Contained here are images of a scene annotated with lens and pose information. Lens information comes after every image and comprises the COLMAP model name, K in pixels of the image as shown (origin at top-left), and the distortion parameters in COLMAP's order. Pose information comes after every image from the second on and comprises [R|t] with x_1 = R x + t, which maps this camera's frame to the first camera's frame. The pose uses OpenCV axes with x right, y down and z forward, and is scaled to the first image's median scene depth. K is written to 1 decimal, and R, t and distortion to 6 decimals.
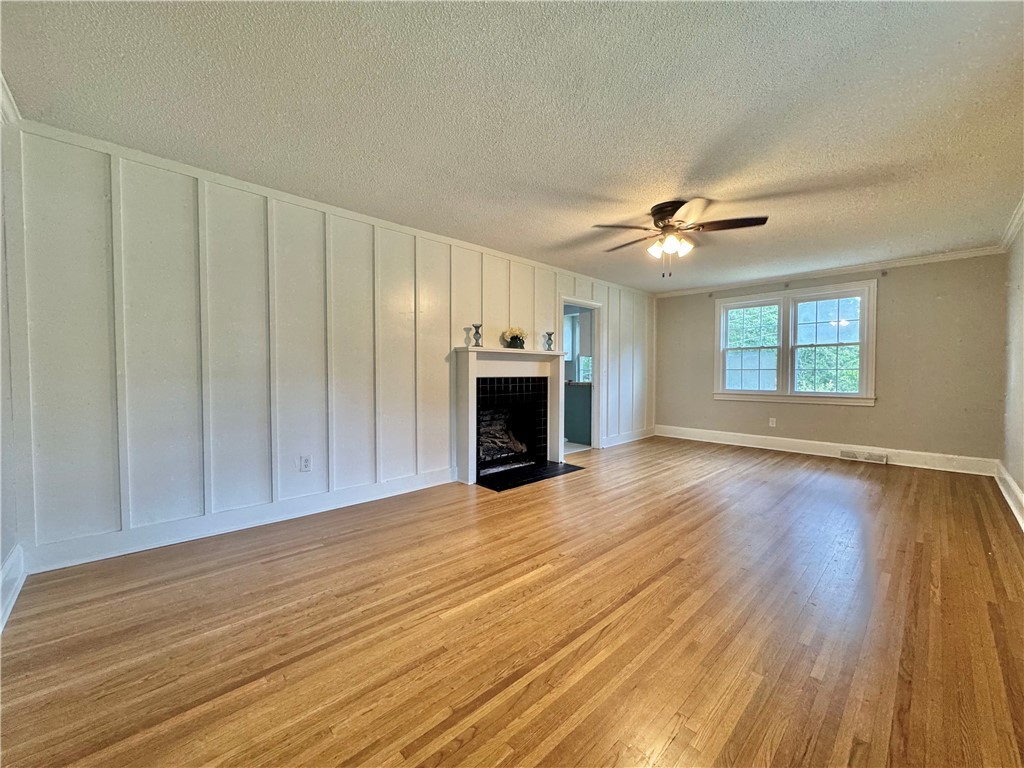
lens RADIAL K [[409.9, 0, 513.7], [0, 409.9, 383.3], [0, 0, 1]] dist [-0.003446, 0.000053]
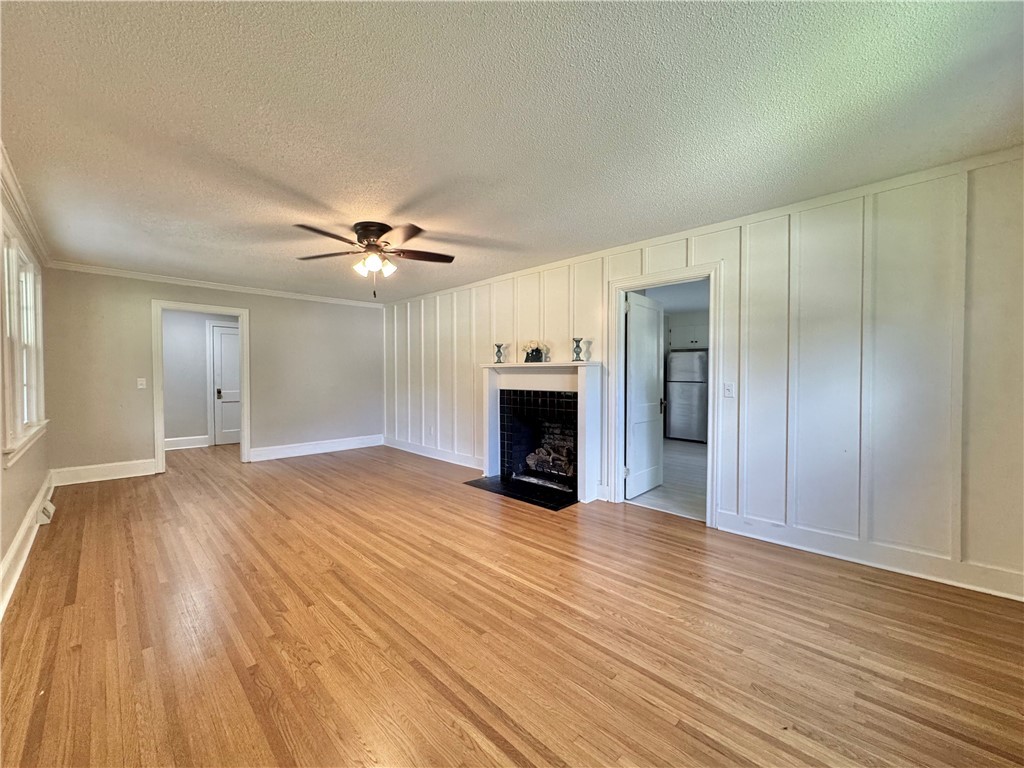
lens RADIAL K [[409.9, 0, 515.2], [0, 409.9, 383.5], [0, 0, 1]] dist [-0.003446, 0.000053]
pose [[0.021948, 0.018277, -0.999592, 0.999547], [-0.027453, 0.999467, 0.017672, -0.049412], [0.999382, 0.027054, 0.022438, 0.943551]]
